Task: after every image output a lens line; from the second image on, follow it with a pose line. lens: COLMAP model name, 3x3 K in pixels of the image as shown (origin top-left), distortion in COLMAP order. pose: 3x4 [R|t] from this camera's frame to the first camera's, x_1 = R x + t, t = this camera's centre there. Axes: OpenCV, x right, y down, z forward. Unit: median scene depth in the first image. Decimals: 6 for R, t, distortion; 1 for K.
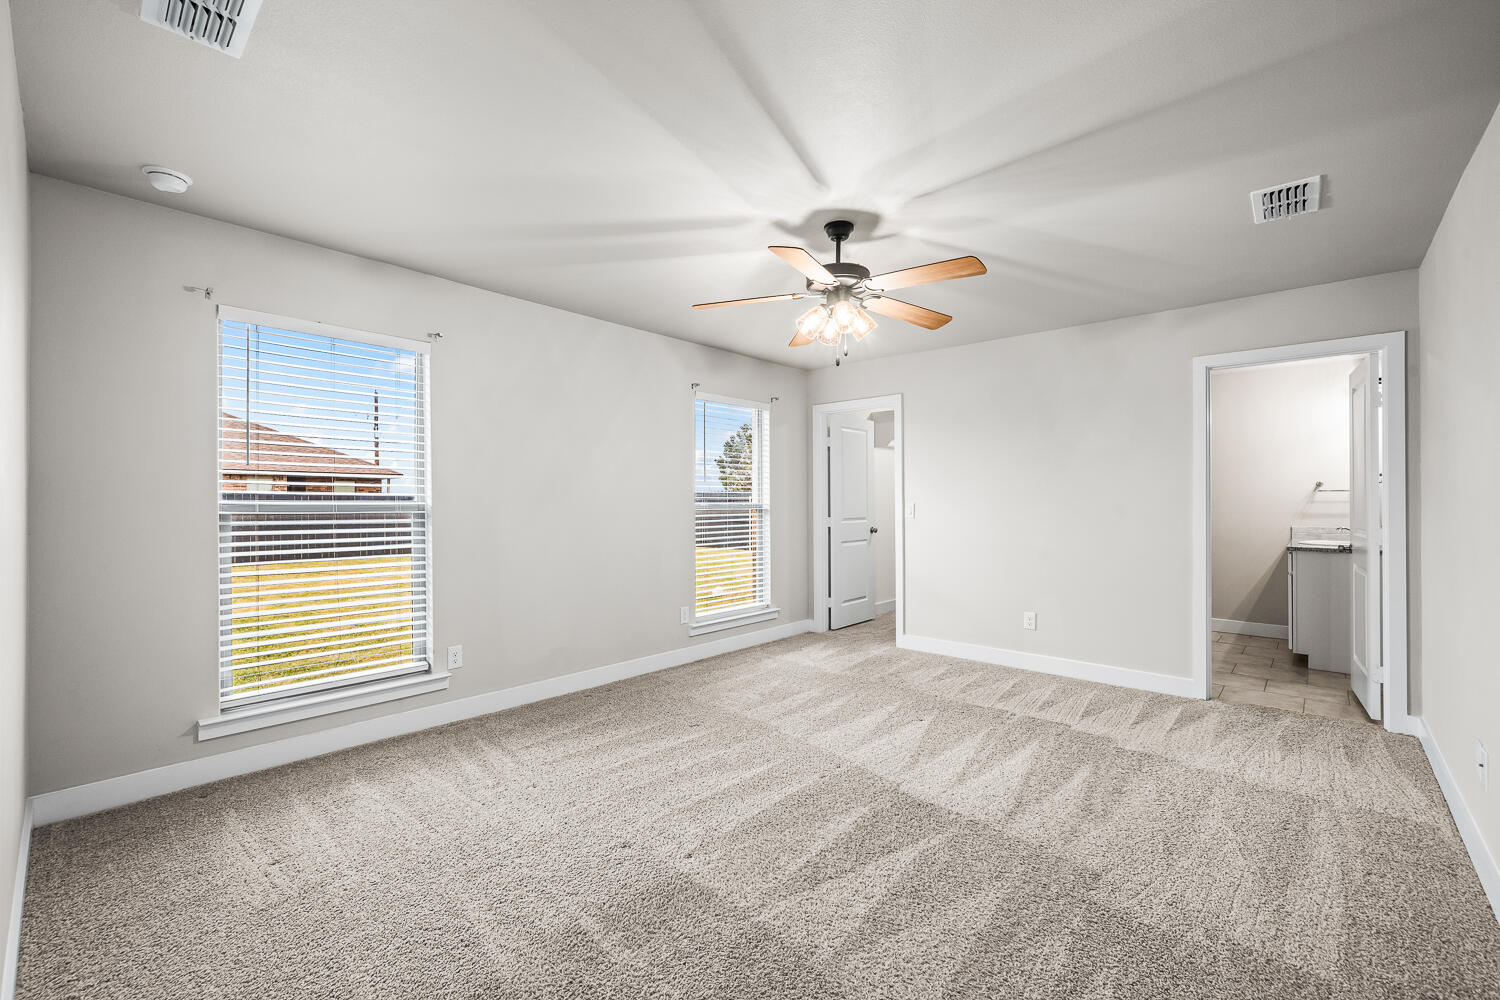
lens RADIAL K [[616.9, 0, 744.9], [0, 616.9, 479.3], [0, 0, 1]] dist [-0.001100, -0.000034]
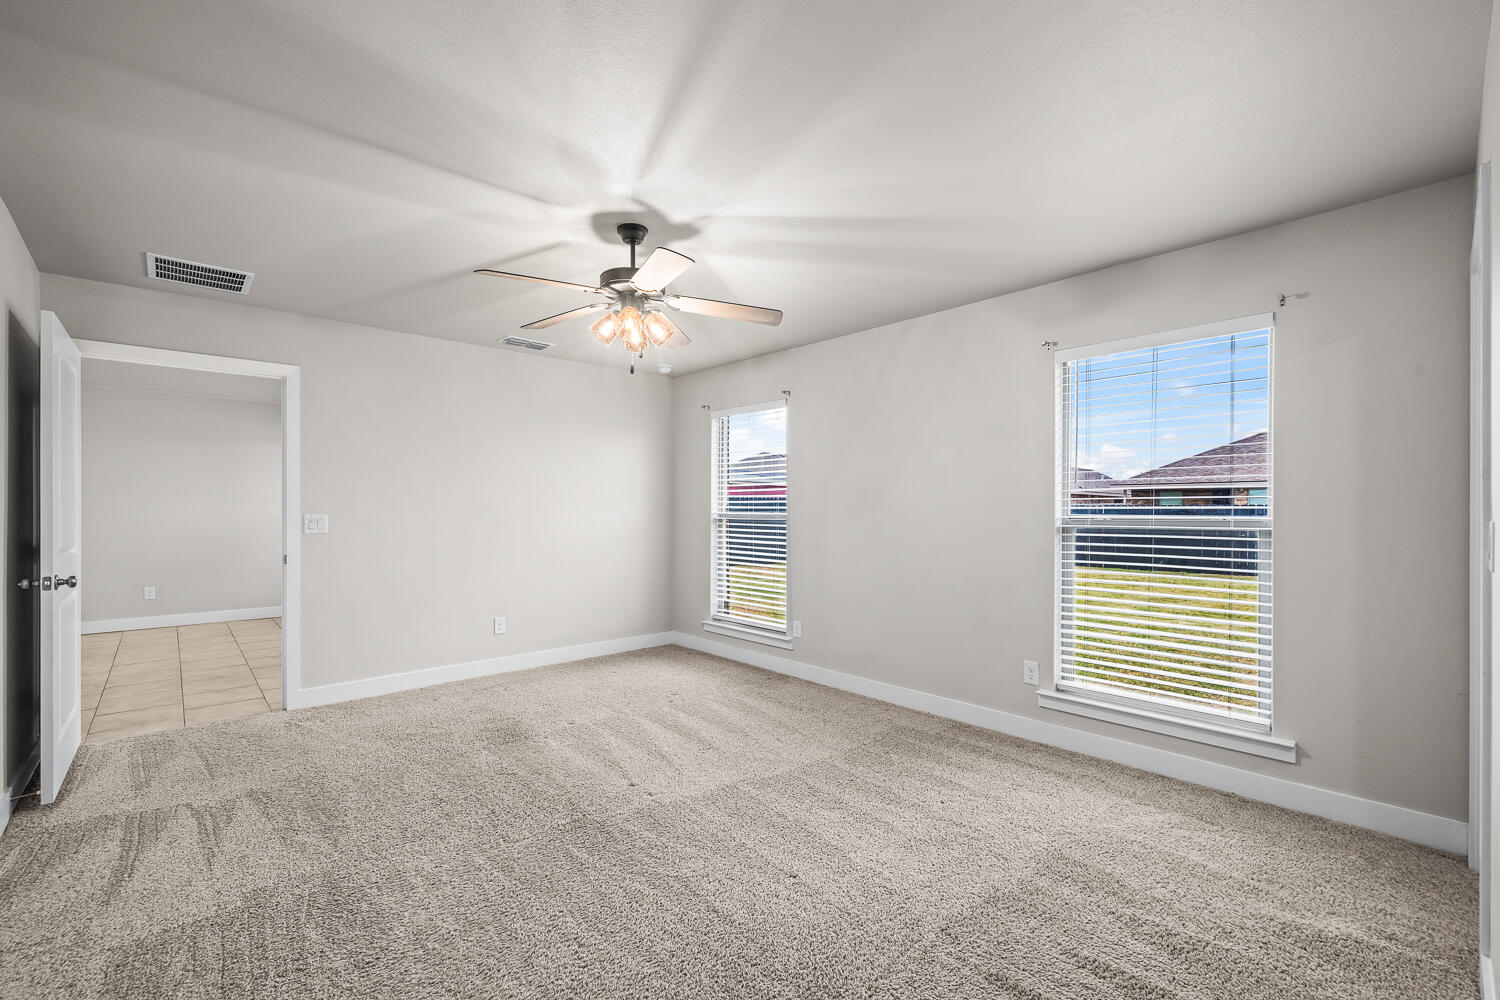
lens RADIAL K [[645.1, 0, 741.7], [0, 645.1, 507.8], [0, 0, 1]] dist [0.000906, 0.000094]
pose [[-0.102642, -0.013118, -0.994632, 0.589670], [0.032468, 0.999336, -0.016530, 0.027187], [0.994188, -0.033991, -0.102148, 0.649717]]
